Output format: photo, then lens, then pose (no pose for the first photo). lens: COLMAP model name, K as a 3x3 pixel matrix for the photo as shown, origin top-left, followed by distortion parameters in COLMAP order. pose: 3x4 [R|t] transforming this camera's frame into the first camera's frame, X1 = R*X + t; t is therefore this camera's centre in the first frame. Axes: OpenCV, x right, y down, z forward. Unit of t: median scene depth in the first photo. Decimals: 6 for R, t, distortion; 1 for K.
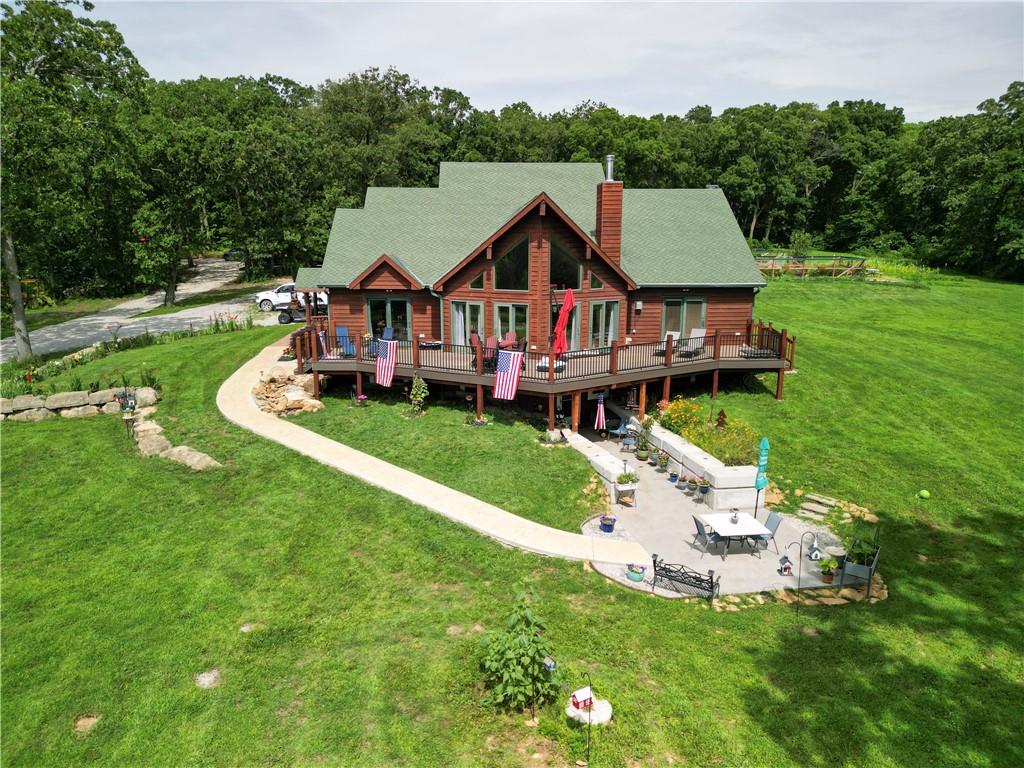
lens RADIAL K [[710.5, 0, 512.0], [0, 710.5, 384.0], [0, 0, 1]] dist [0.085702, -0.088818]
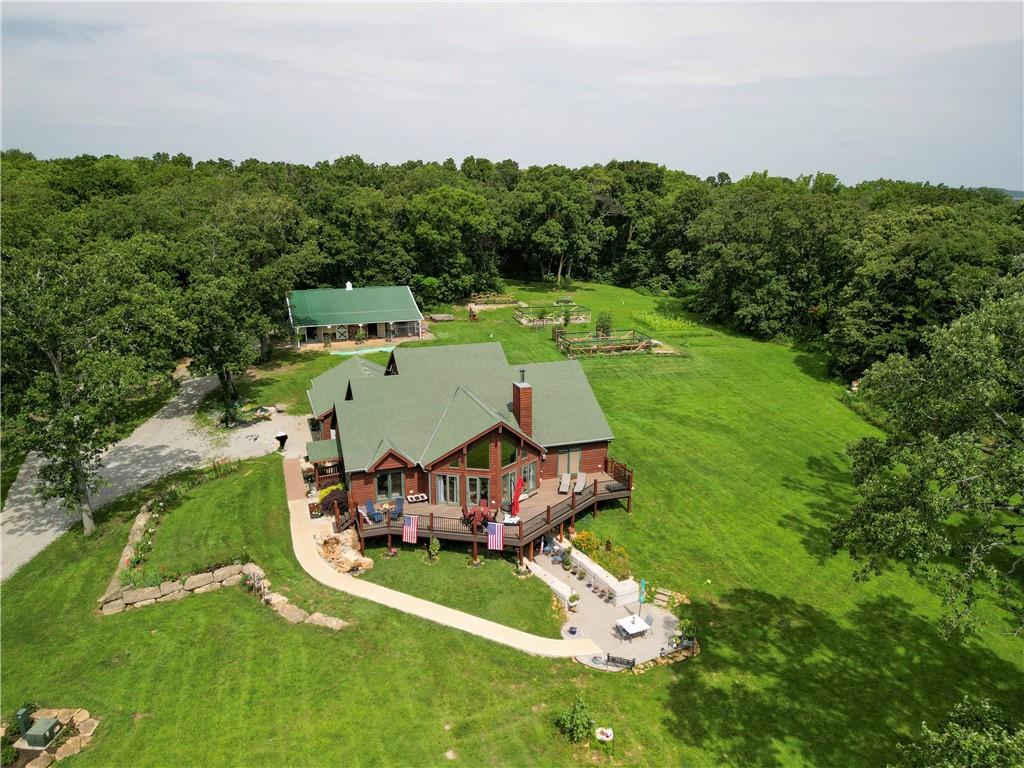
lens RADIAL K [[710.5, 0, 512.0], [0, 710.5, 384.0], [0, 0, 1]] dist [0.085702, -0.088818]
pose [[0.957769, -0.073788, 0.277911, -0.382938], [0.058440, 0.996293, 0.063122, -0.447195], [-0.281538, -0.044215, 0.958531, -0.601881]]
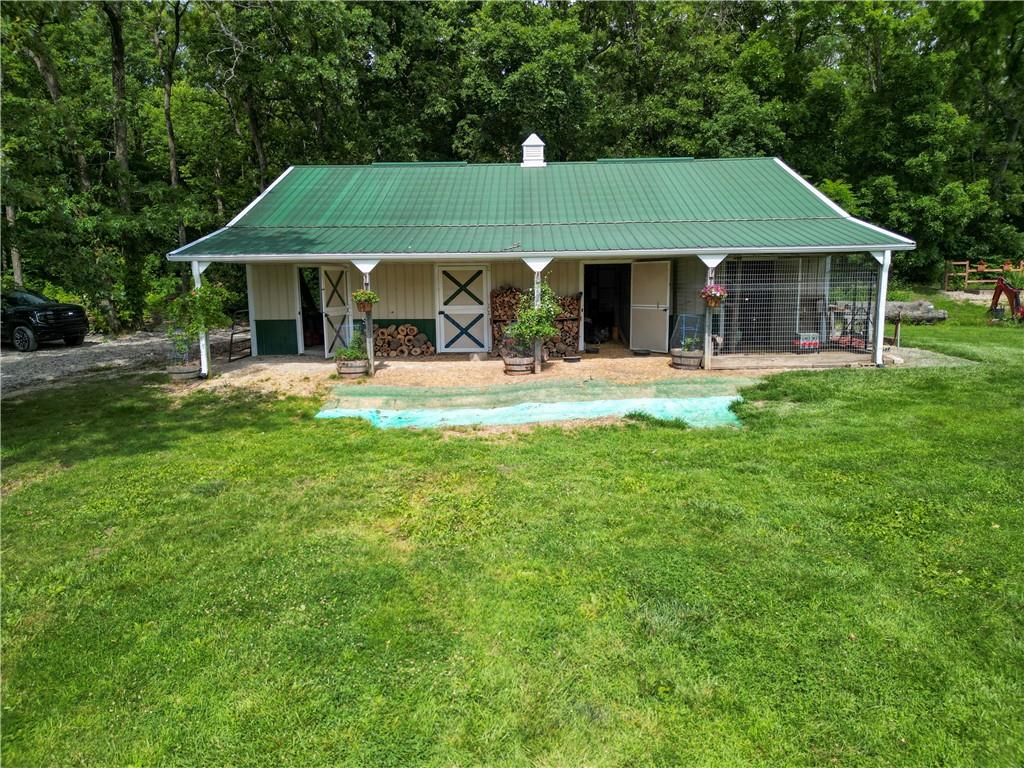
lens RADIAL K [[710.5, 0, 512.0], [0, 710.5, 384.0], [0, 0, 1]] dist [0.085702, -0.088818]
pose [[0.996475, -0.000120, -0.083894, -0.070347], [-0.004568, 0.998438, -0.055687, -0.420393], [0.083769, 0.055873, 0.994918, 2.362639]]
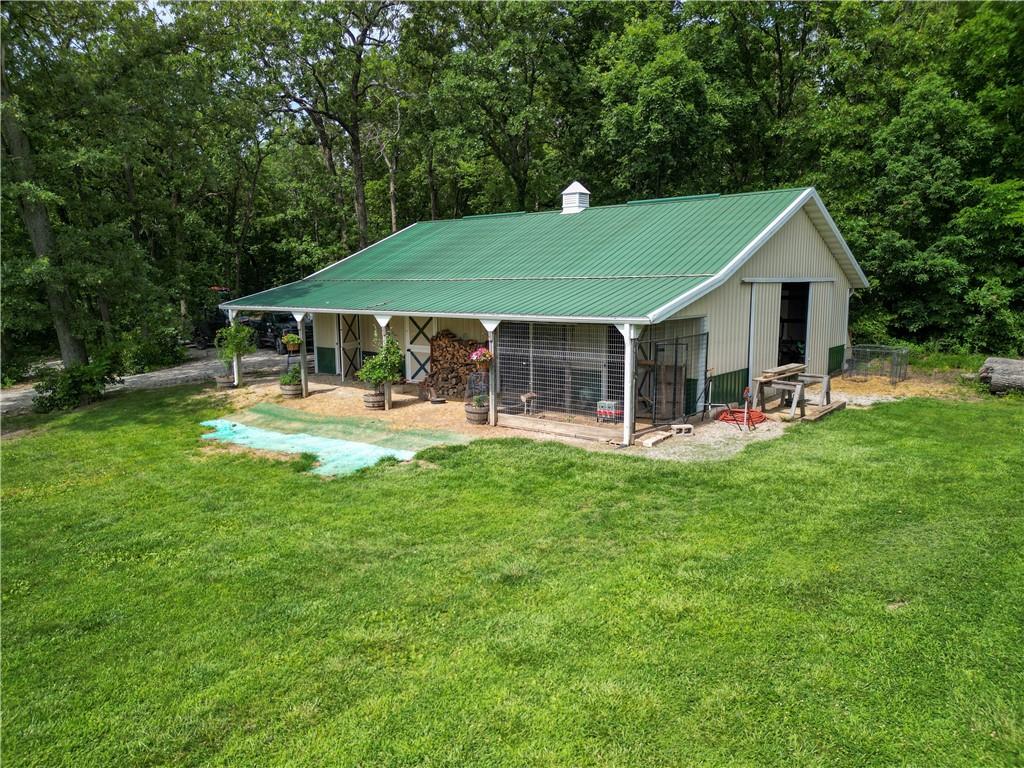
lens RADIAL K [[710.5, 0, 512.0], [0, 710.5, 384.0], [0, 0, 1]] dist [0.085702, -0.088818]
pose [[0.731545, 0.091101, -0.675679, 0.504038], [-0.130596, 0.991406, -0.007724, -0.503961], [0.669169, 0.093891, 0.737155, 2.520814]]
